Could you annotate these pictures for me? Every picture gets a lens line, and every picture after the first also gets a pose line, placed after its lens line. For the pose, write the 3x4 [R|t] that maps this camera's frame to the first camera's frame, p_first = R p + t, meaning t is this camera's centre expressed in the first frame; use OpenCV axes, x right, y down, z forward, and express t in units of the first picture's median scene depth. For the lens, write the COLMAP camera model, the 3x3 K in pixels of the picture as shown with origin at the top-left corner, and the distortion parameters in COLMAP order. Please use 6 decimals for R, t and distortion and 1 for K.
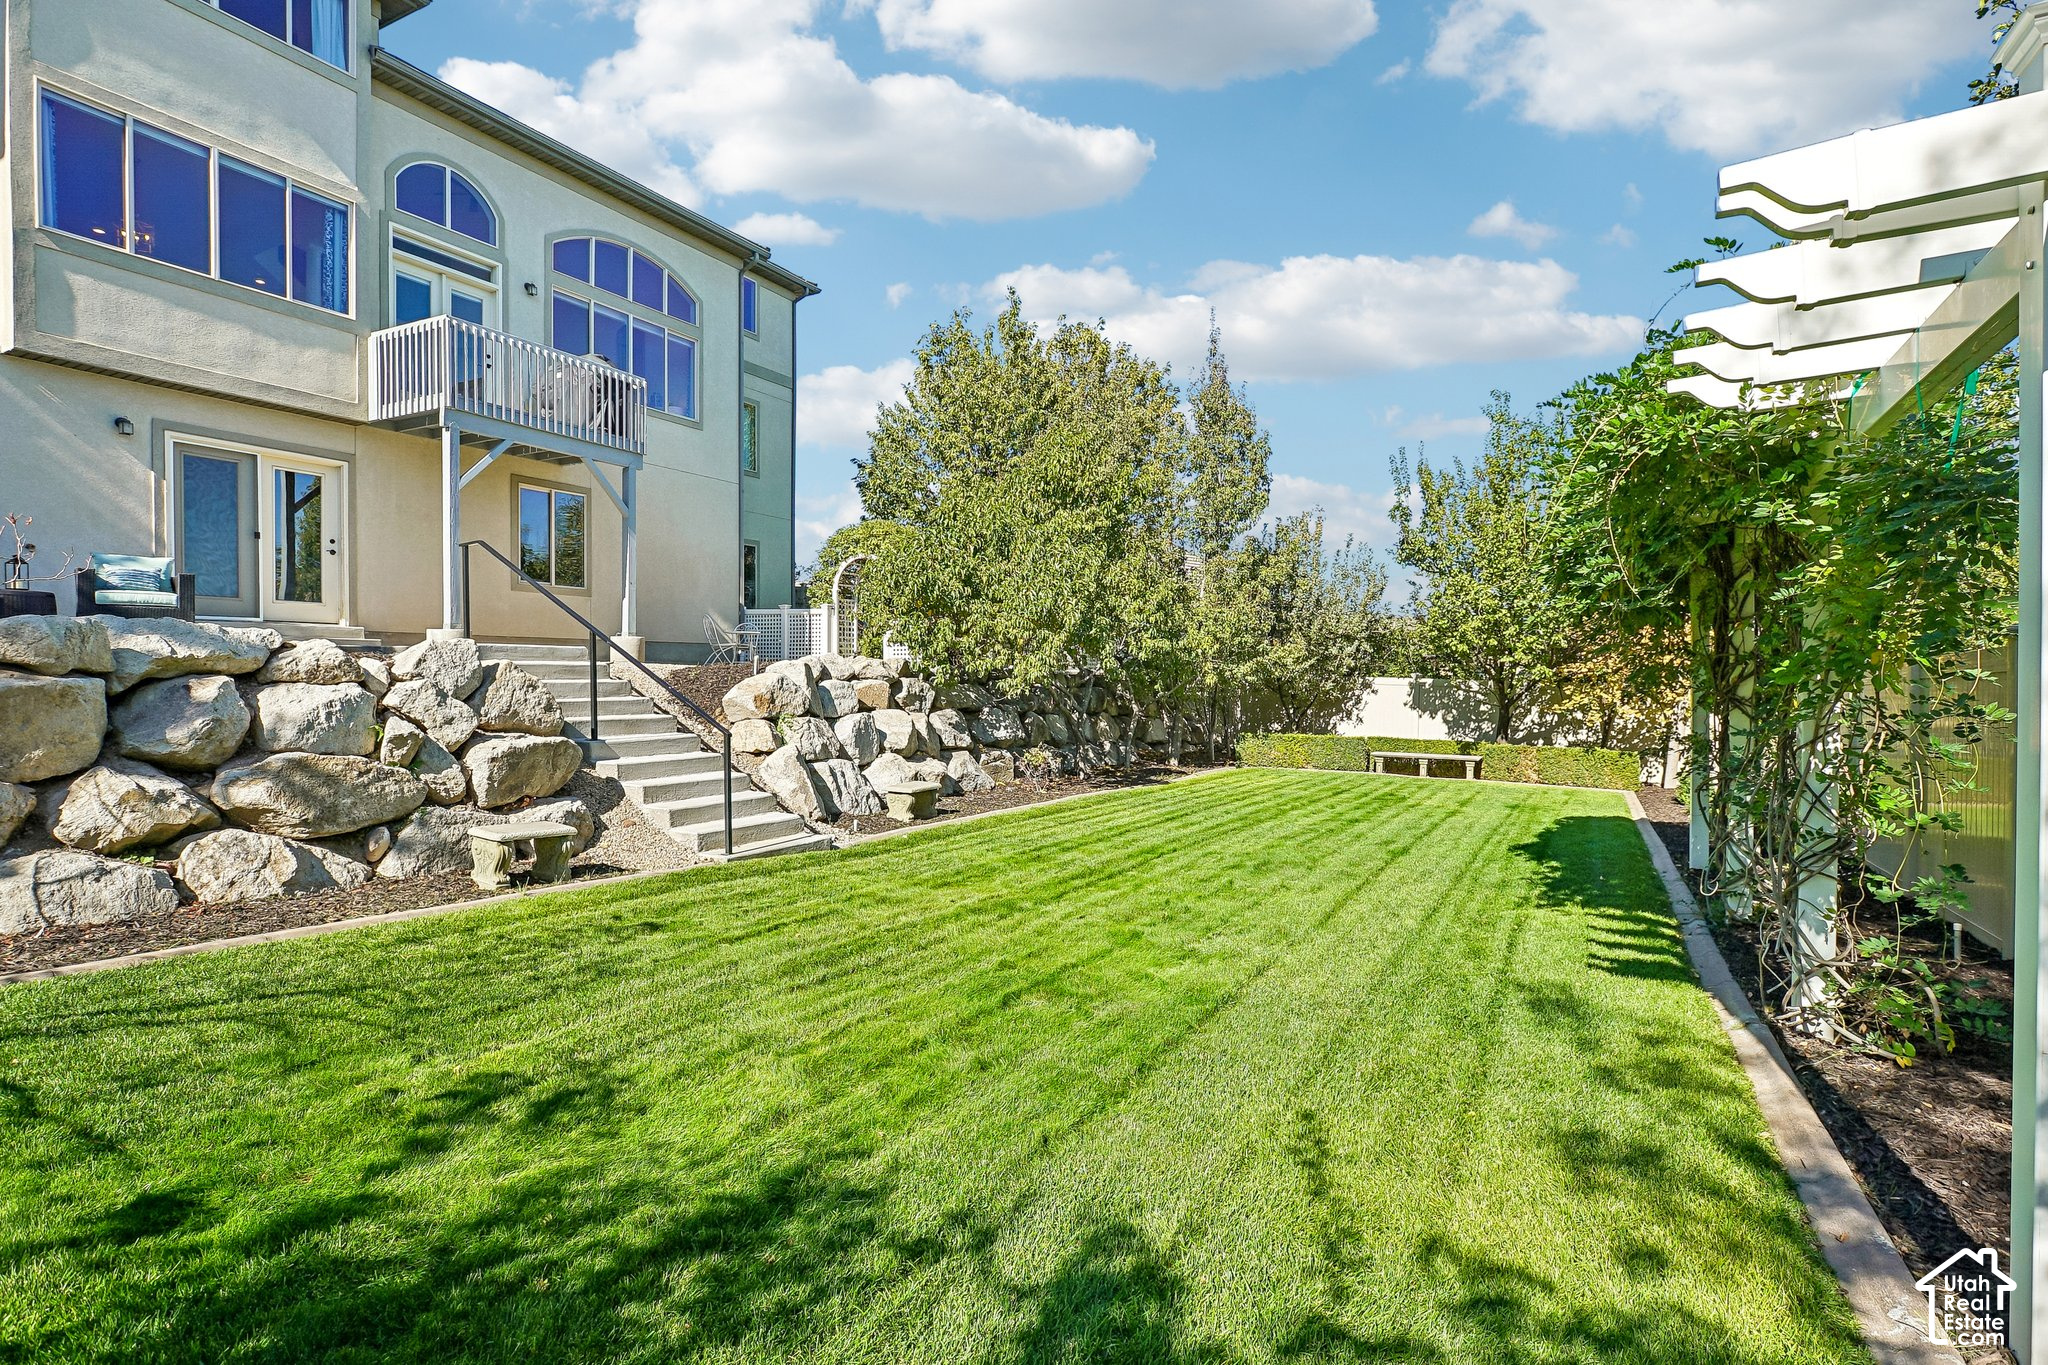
lens RADIAL K [[1038.8, 0, 1015.3], [0, 1038.8, 709.1], [0, 0, 1]] dist [-0.055666, 0.031554]
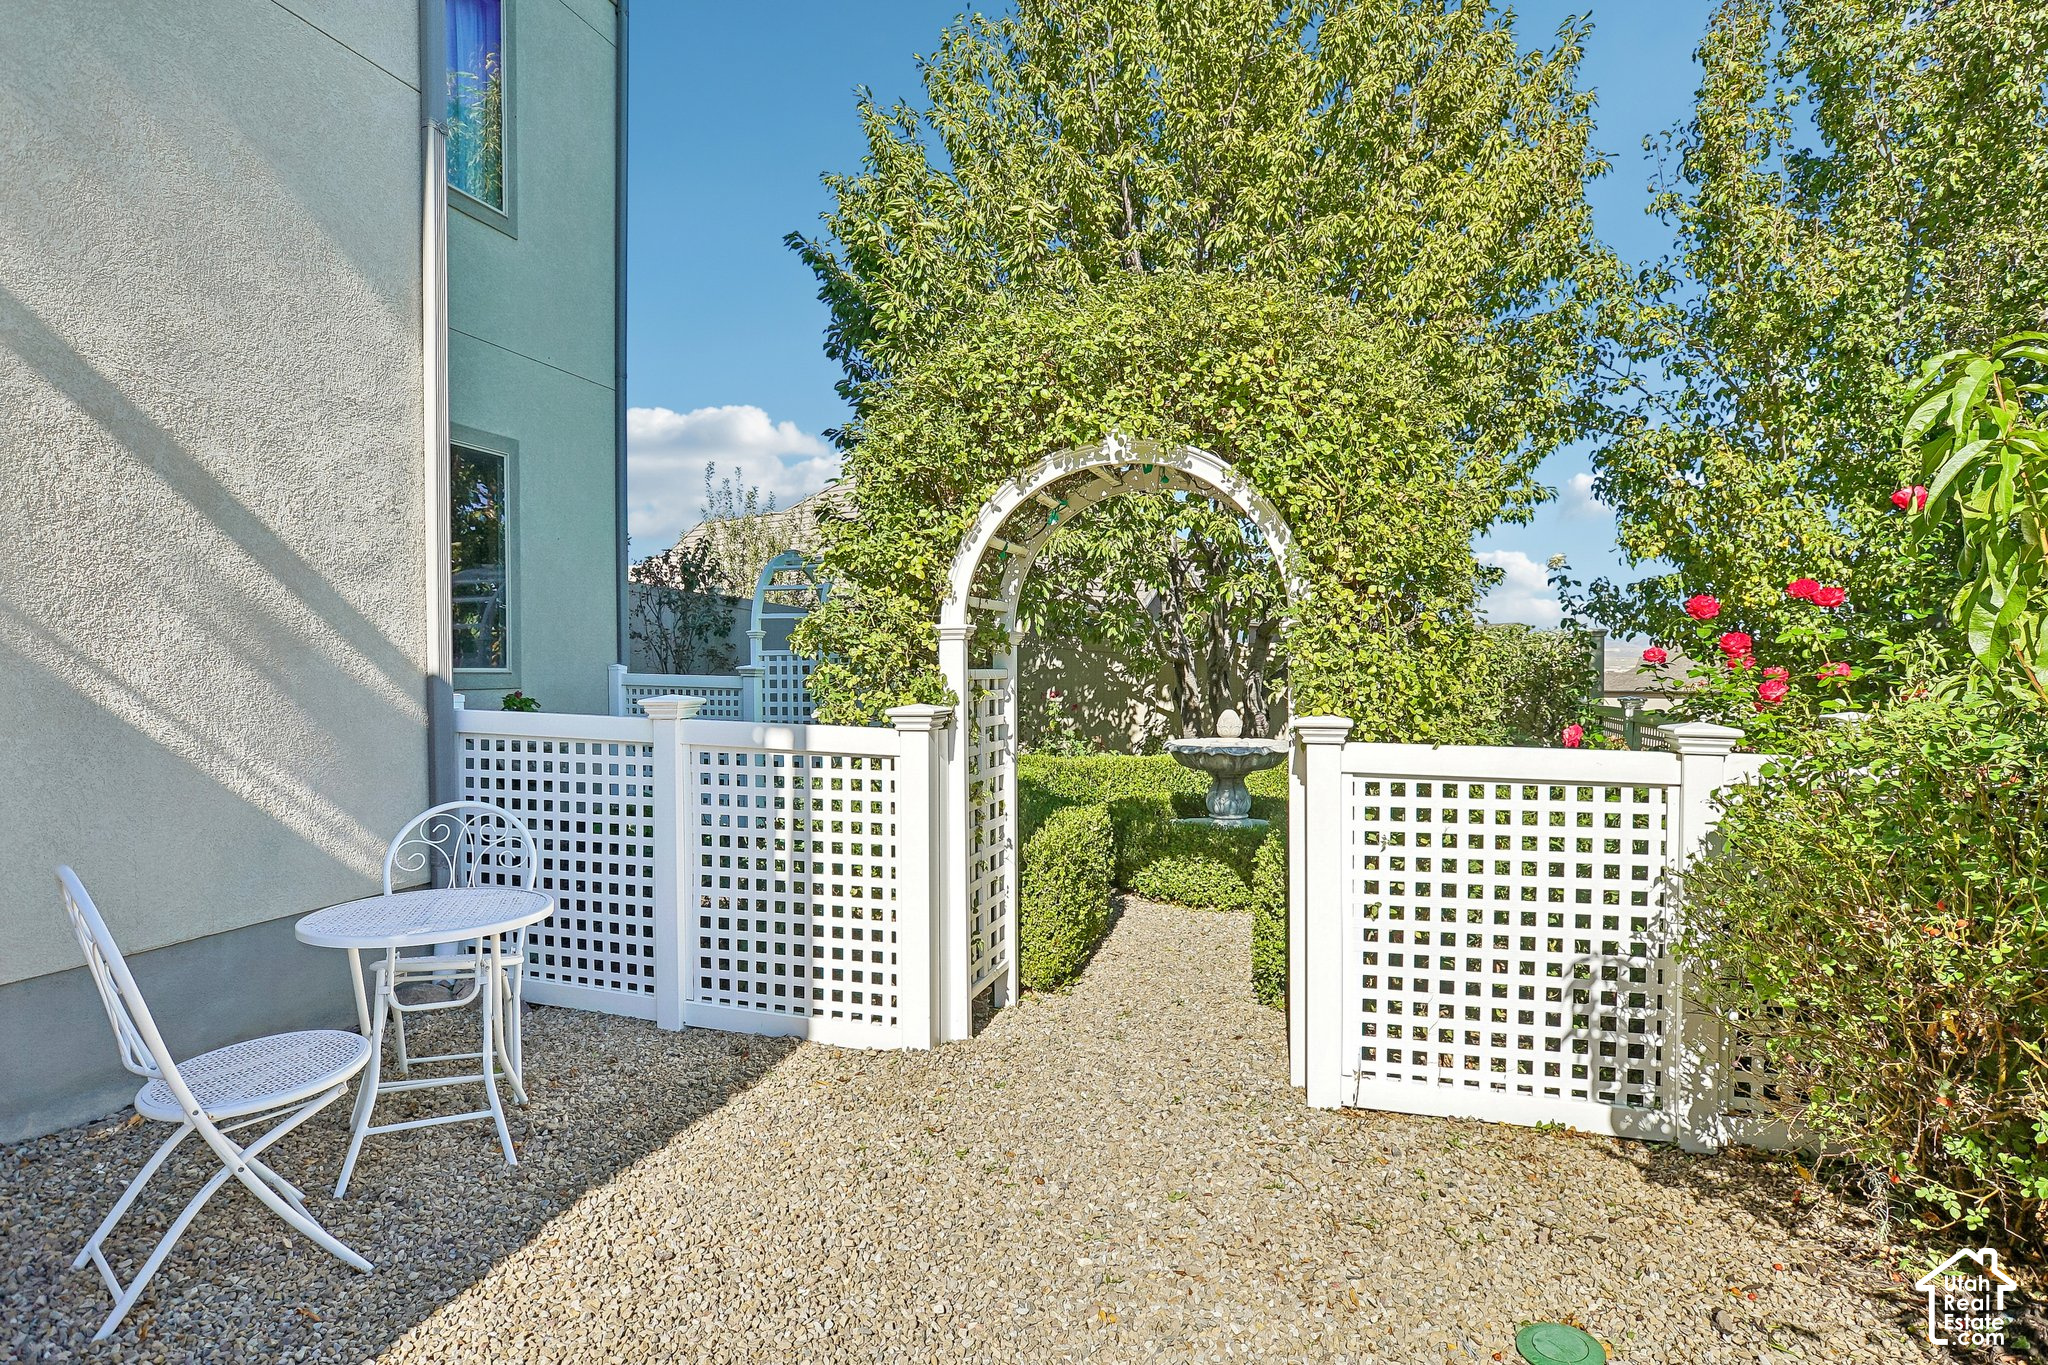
lens RADIAL K [[1055.5, 0, 1024.0], [0, 1055.5, 682.5], [0, 0, 1]] dist [-0.039804, -0.000008]
pose [[0.975504, -0.014718, 0.219488, -0.313180], [0.017316, 0.999801, -0.009918, -0.157151], [-0.219298, 0.013475, 0.975565, 1.232119]]
